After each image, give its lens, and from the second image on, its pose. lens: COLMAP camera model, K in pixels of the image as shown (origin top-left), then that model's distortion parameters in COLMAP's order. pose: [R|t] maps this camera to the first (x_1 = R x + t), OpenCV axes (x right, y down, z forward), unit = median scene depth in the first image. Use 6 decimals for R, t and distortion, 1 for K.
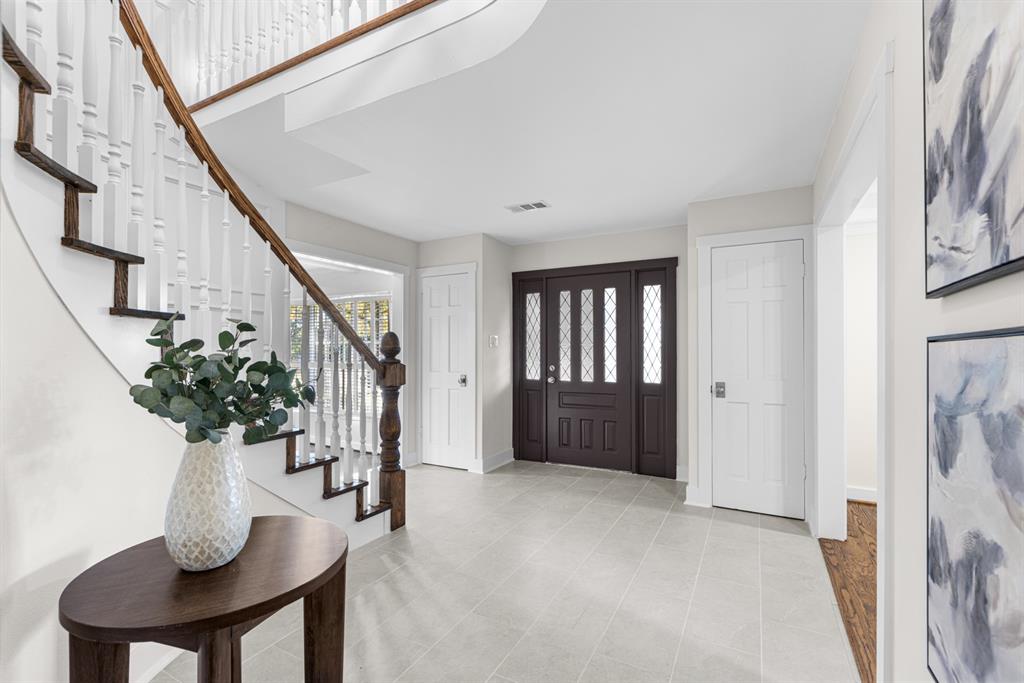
lens RADIAL K [[460.2, 0, 500.9], [0, 460.2, 348.4], [0, 0, 1]] dist [0.005368, -0.001301]
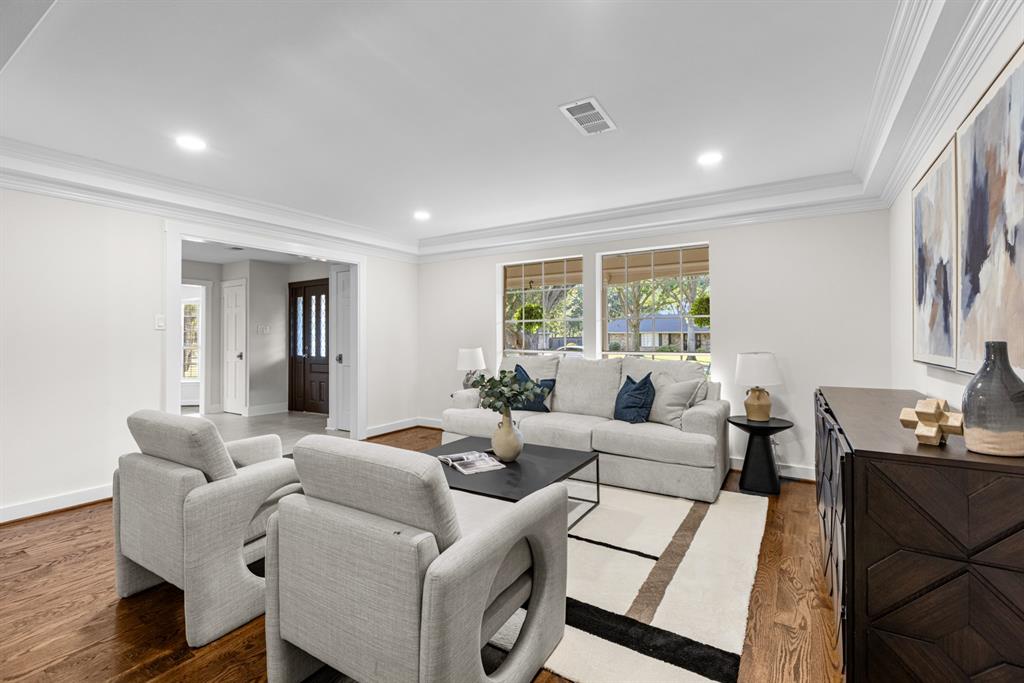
lens RADIAL K [[460.2, 0, 509.7], [0, 460.2, 338.3], [0, 0, 1]] dist [0.005368, -0.001301]
pose [[0.997980, -0.004218, -0.063385, 0.853602], [0.004380, 0.999987, 0.002420, 0.011677], [0.063374, -0.002693, 0.997986, -0.436514]]
